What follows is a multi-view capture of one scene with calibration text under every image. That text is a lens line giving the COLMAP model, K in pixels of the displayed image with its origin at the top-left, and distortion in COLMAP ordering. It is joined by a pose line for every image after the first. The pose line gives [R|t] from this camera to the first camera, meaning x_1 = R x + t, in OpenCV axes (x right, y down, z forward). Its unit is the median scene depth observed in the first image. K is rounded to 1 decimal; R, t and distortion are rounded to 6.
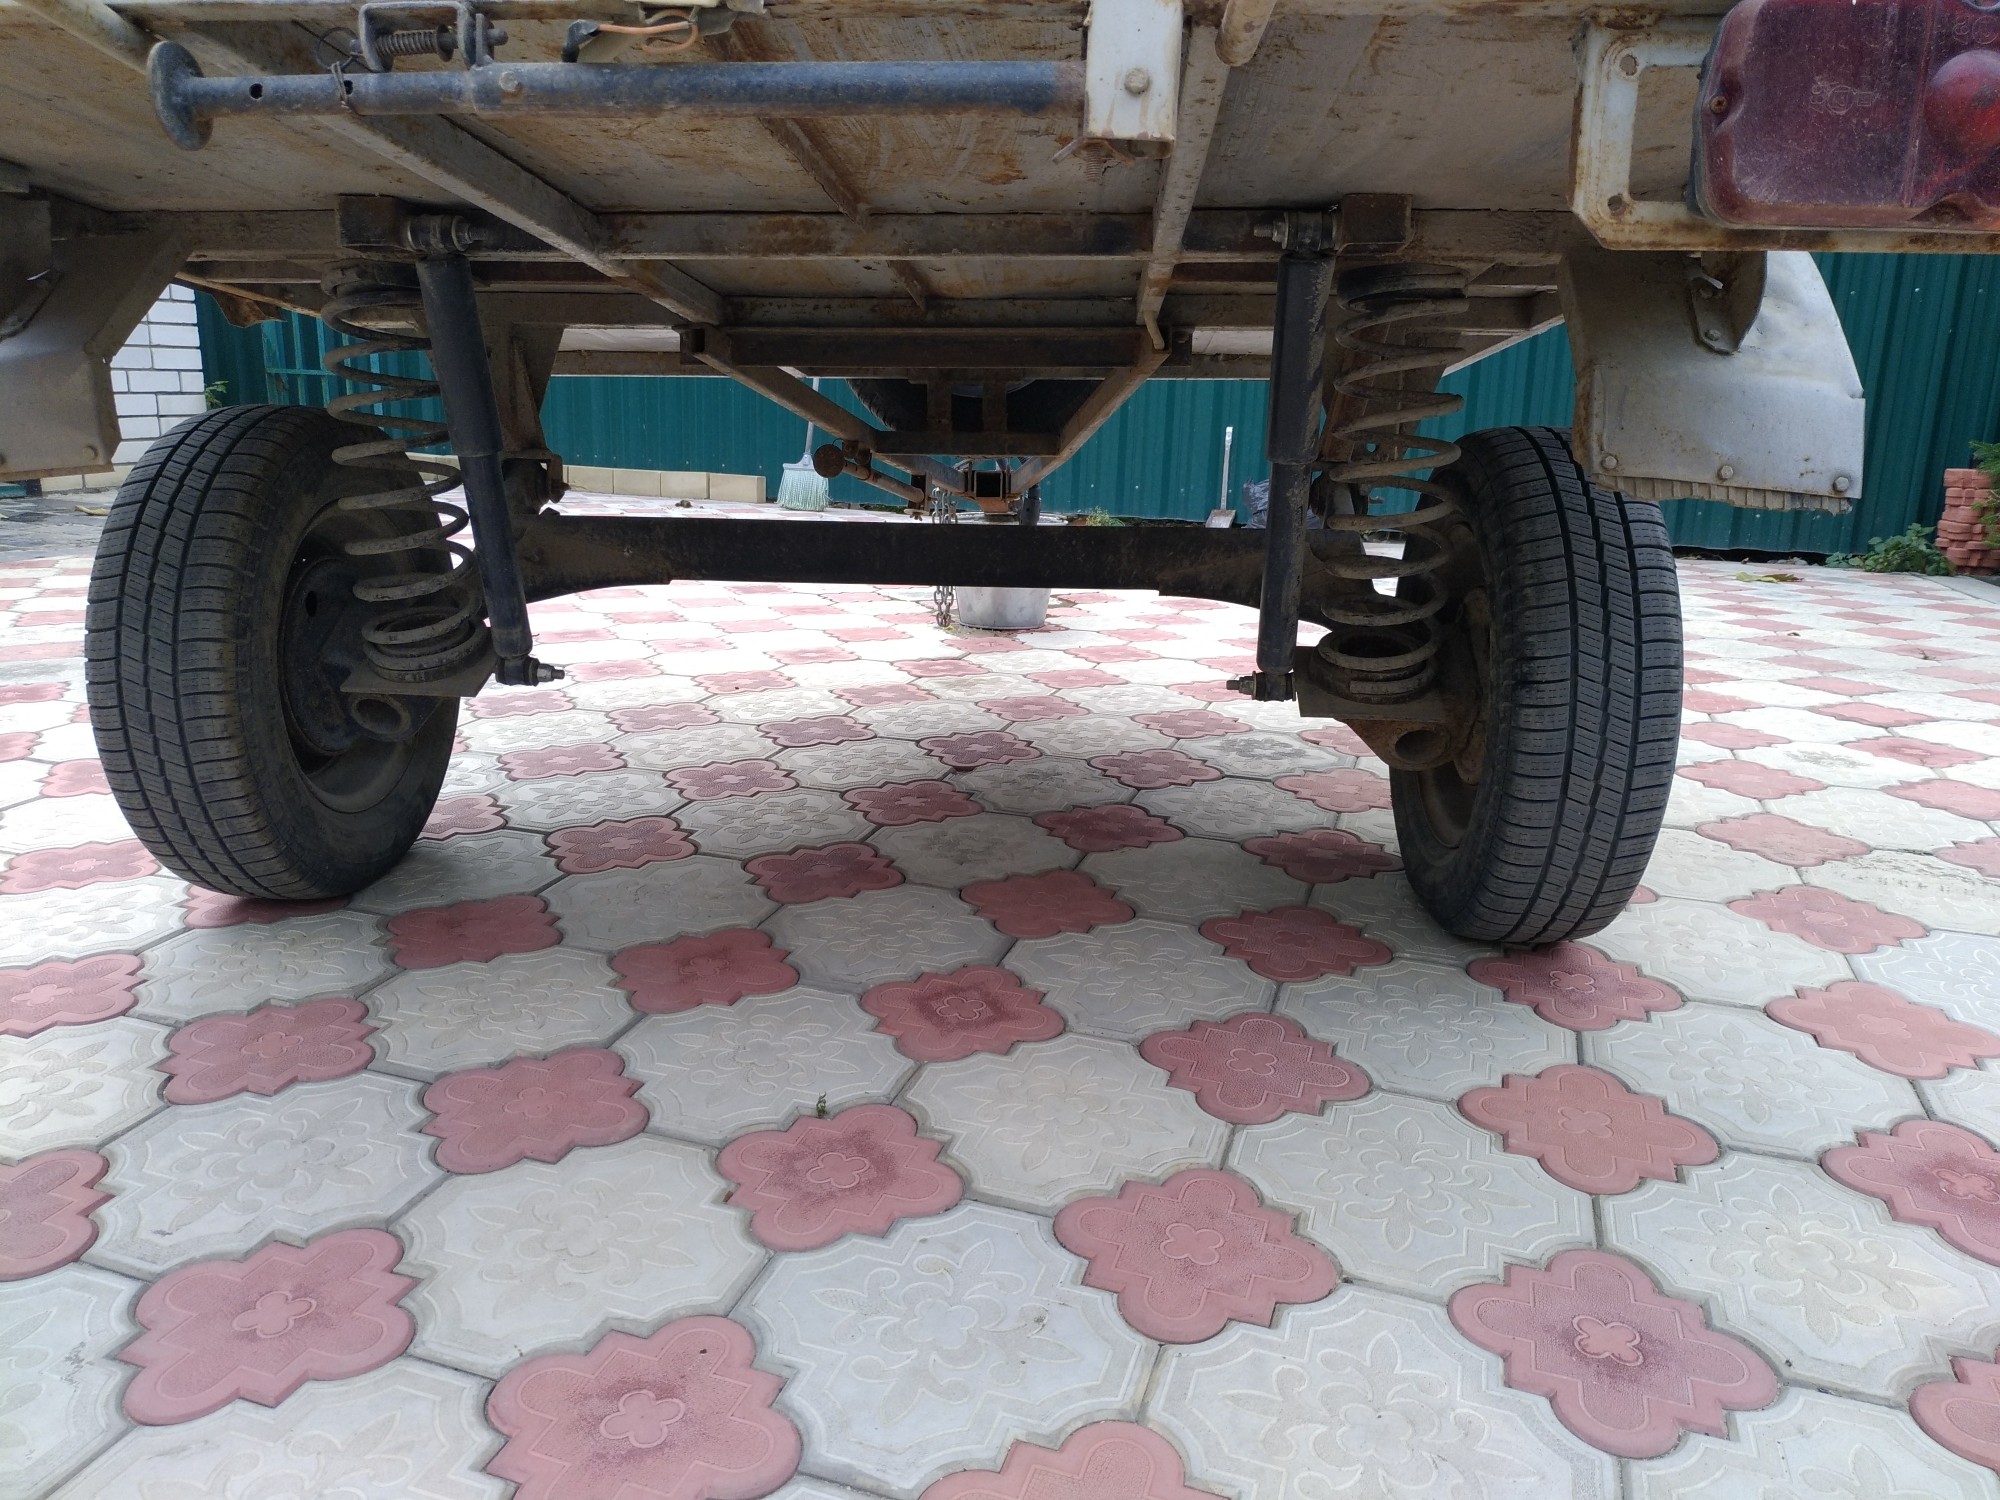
lens RADIAL K [[1469.8, 0, 989.7], [0, 1469.8, 755.9], [0, 0, 1]] dist [-0.001293, -0.008876]
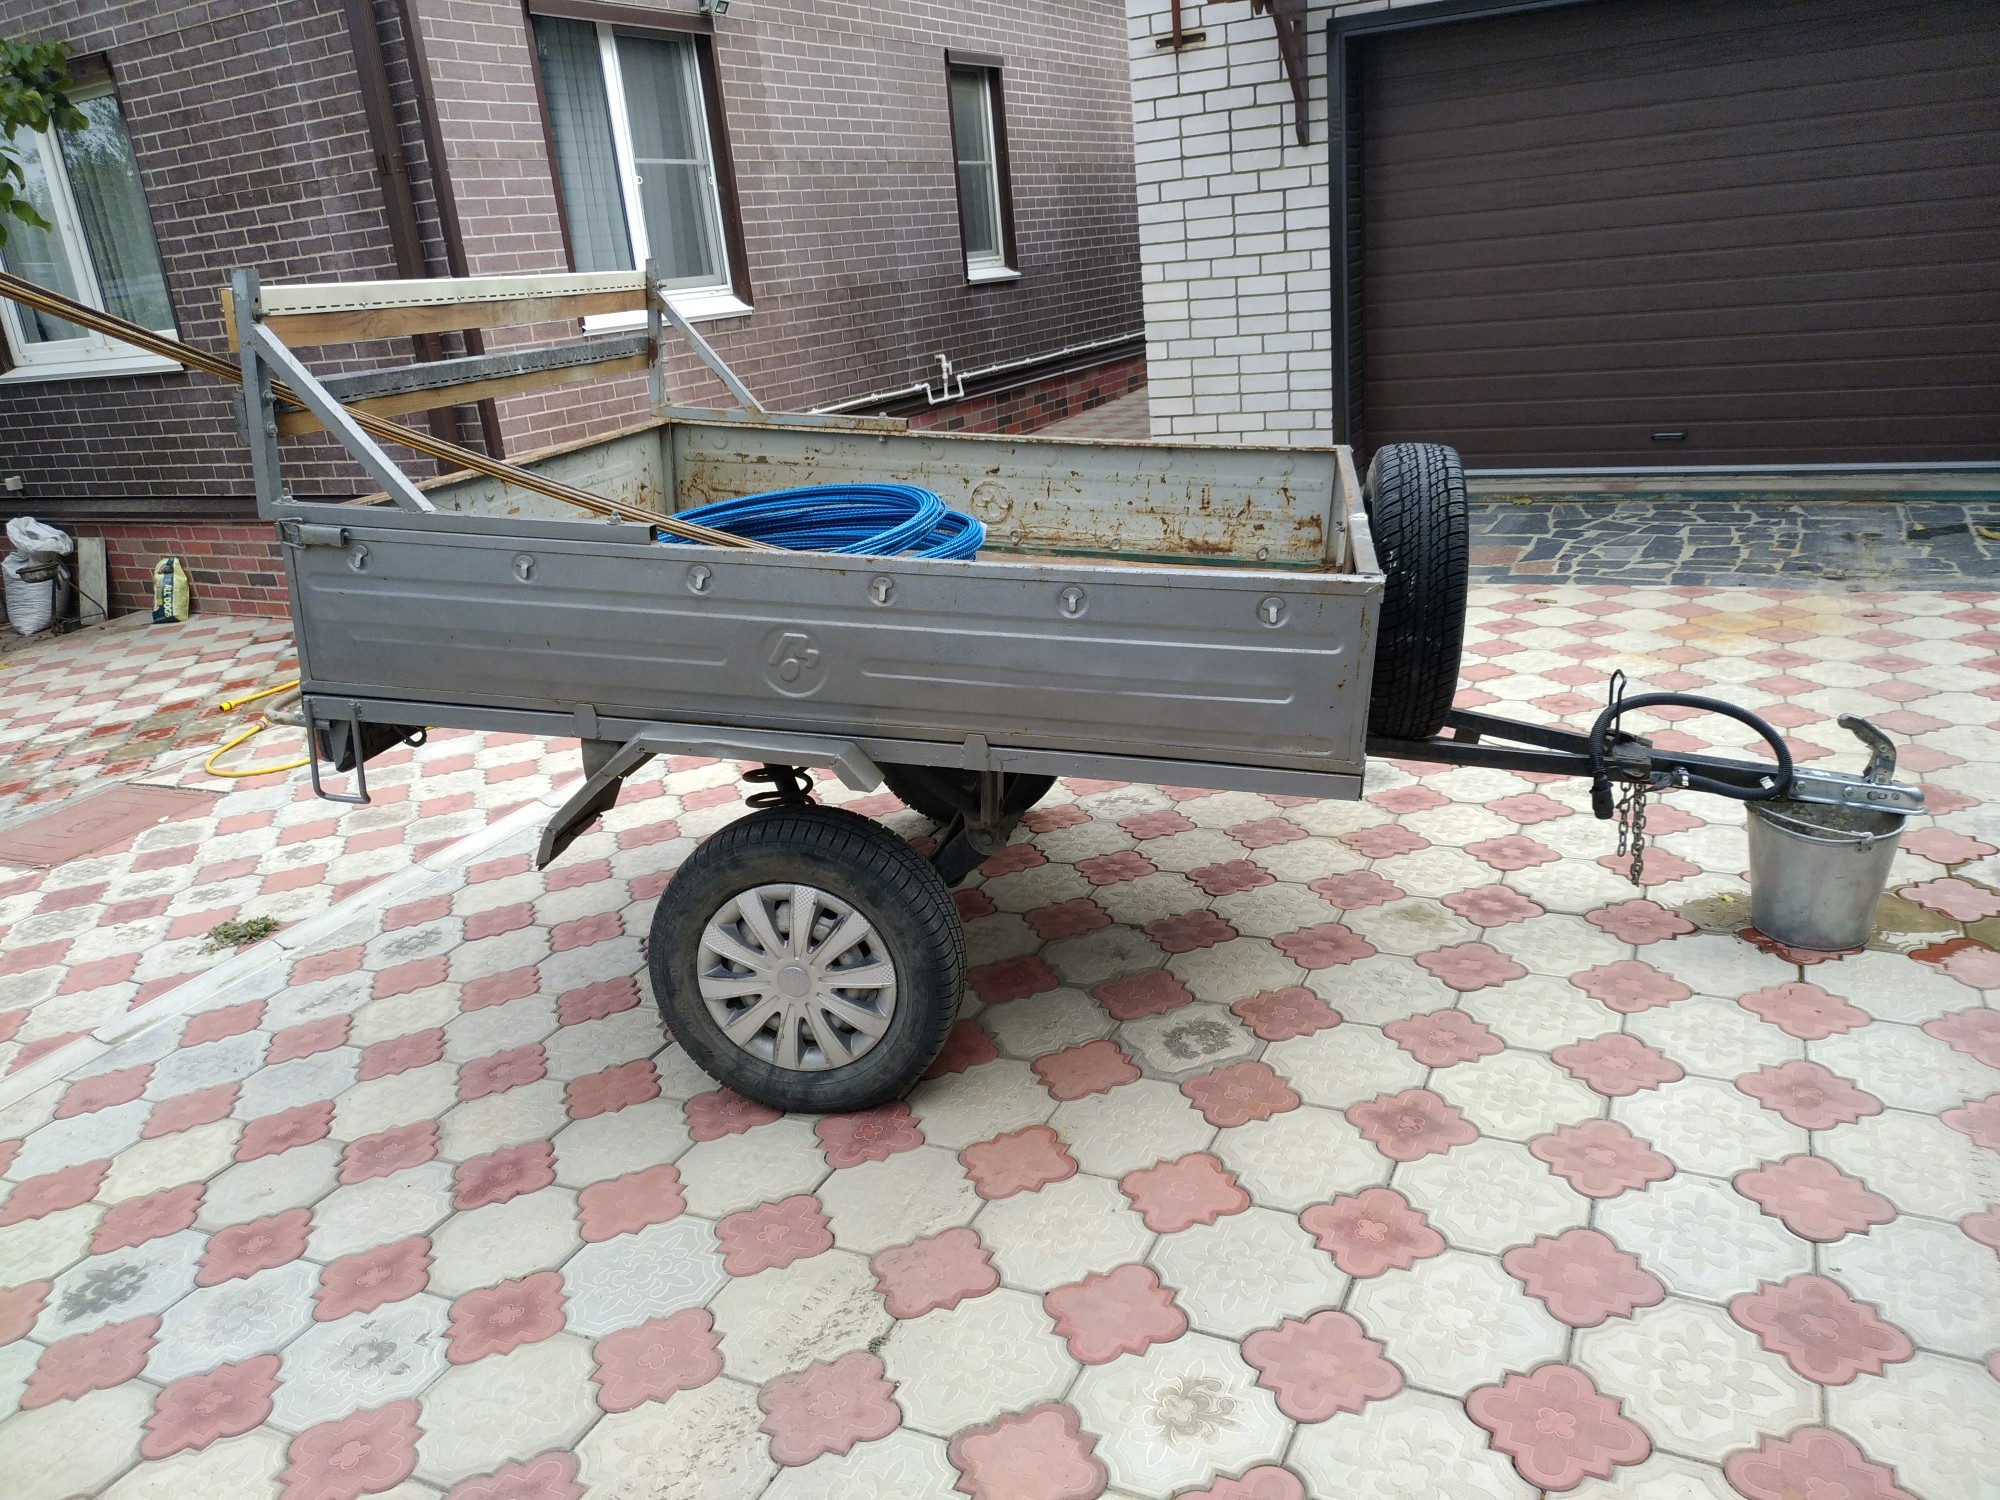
lens RADIAL K [[1469.8, 0, 989.7], [0, 1469.8, 755.9], [0, 0, 1]] dist [-0.001293, -0.008876]
pose [[-0.151995, 0.312081, -0.937818, 1.991910], [-0.155439, 0.929488, 0.334501, -0.931443], [0.976082, 0.196616, -0.092768, 1.466510]]
